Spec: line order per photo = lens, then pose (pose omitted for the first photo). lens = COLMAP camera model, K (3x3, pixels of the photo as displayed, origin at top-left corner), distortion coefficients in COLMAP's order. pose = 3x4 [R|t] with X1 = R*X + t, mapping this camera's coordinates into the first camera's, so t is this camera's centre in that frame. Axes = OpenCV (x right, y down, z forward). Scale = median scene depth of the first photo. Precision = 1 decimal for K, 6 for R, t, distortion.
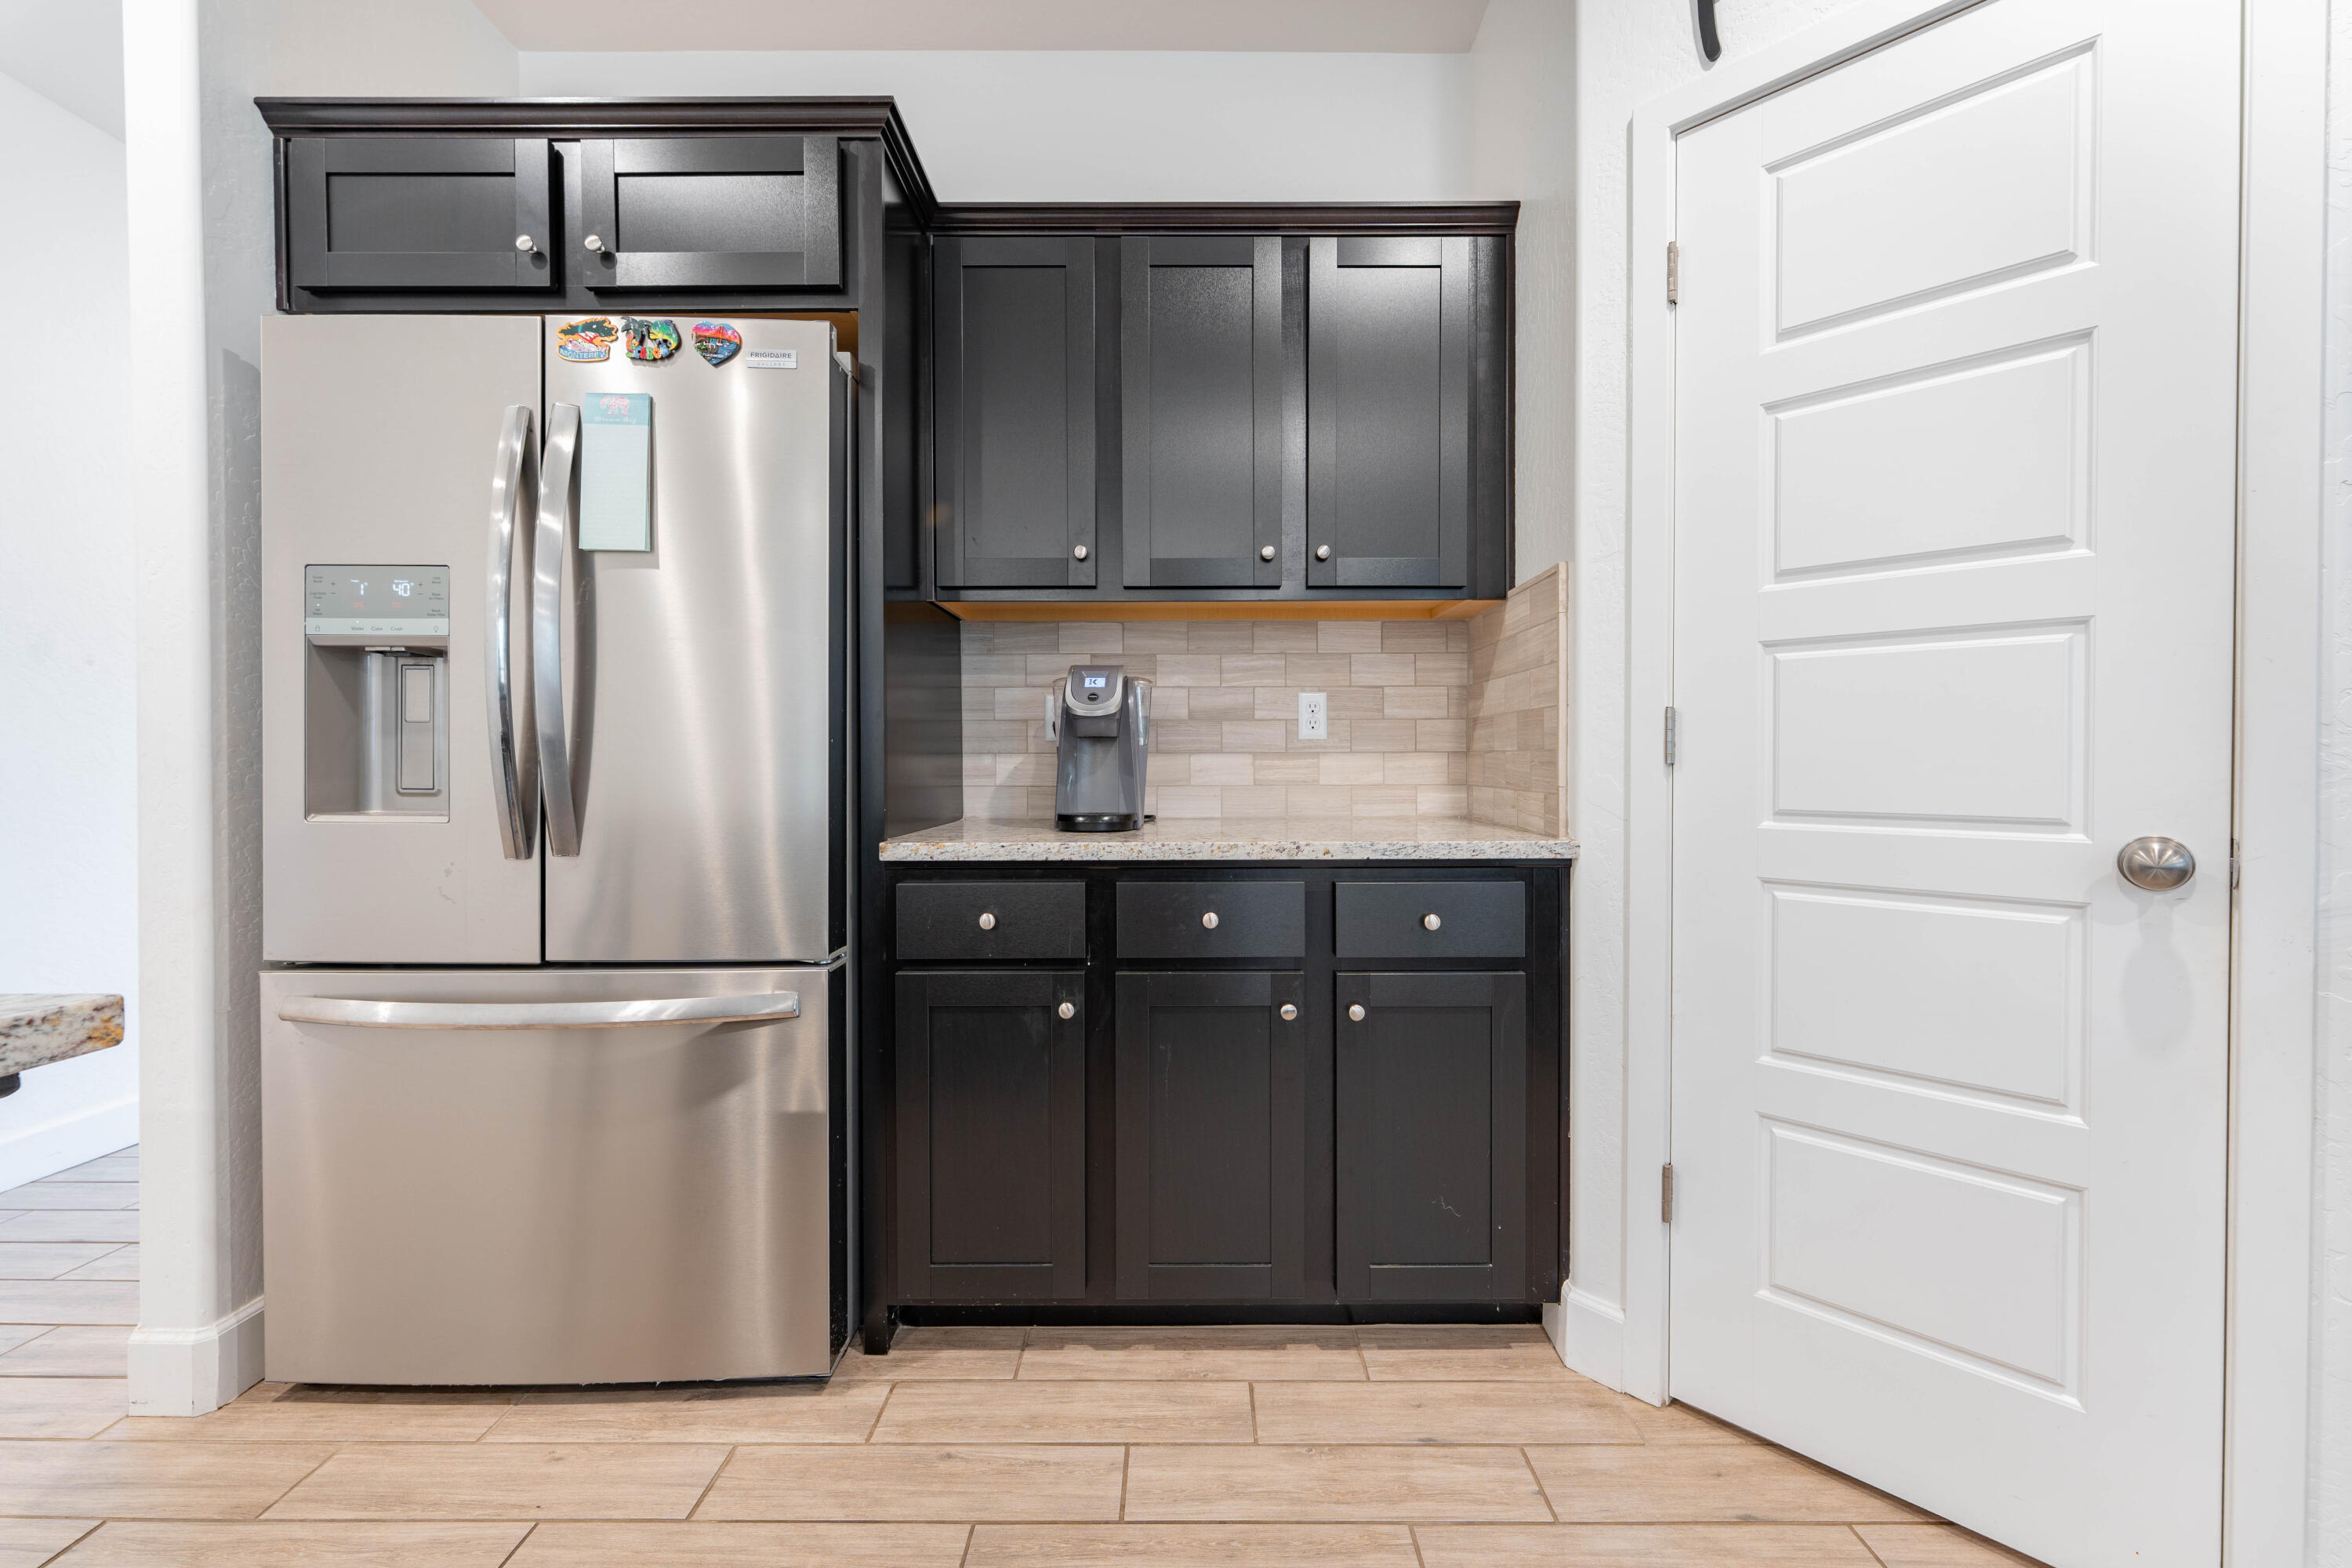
lens RADIAL K [[950.2, 0, 1183.8], [0, 950.2, 780.8], [0, 0, 1]] dist [-0.001370, -0.000185]
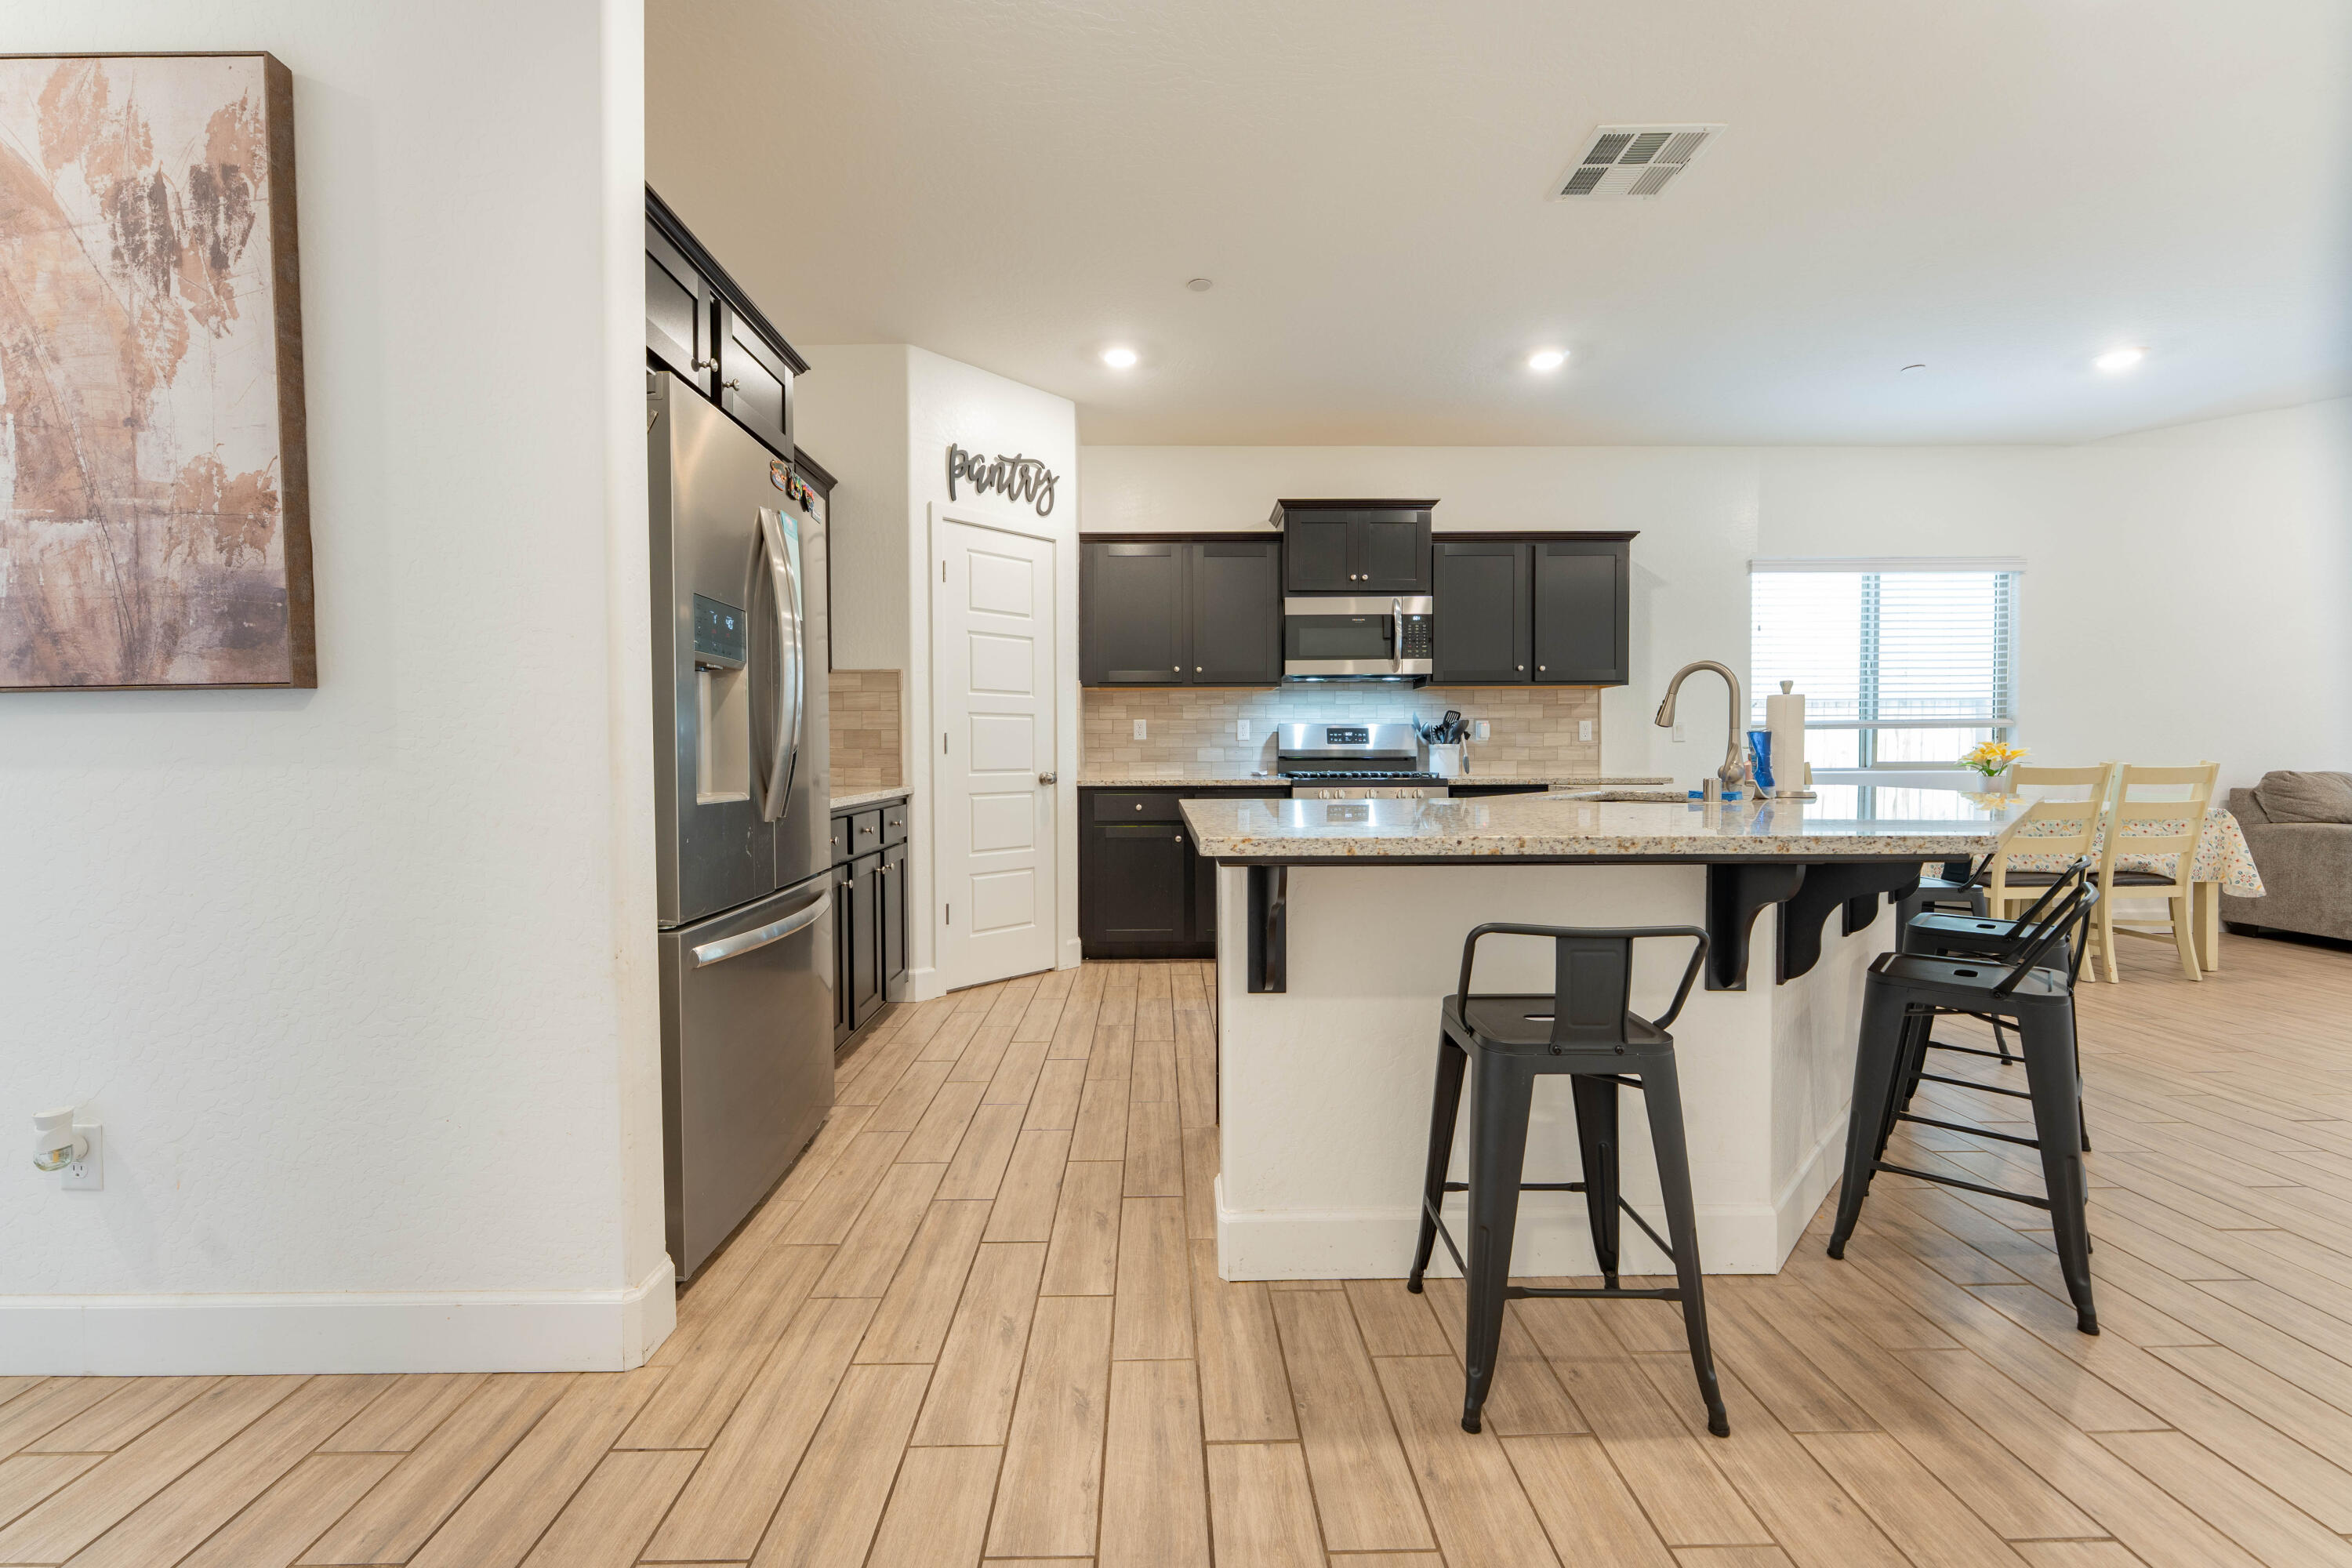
lens RADIAL K [[959.7, 0, 1156.4], [0, 959.7, 781.0], [0, 0, 1]] dist [-0.022096, -0.000294]
pose [[-0.008307, -0.029155, 0.999540, -2.241390], [0.025181, 0.999252, 0.029356, -0.005634], [-0.999648, 0.025413, -0.007567, 0.427990]]
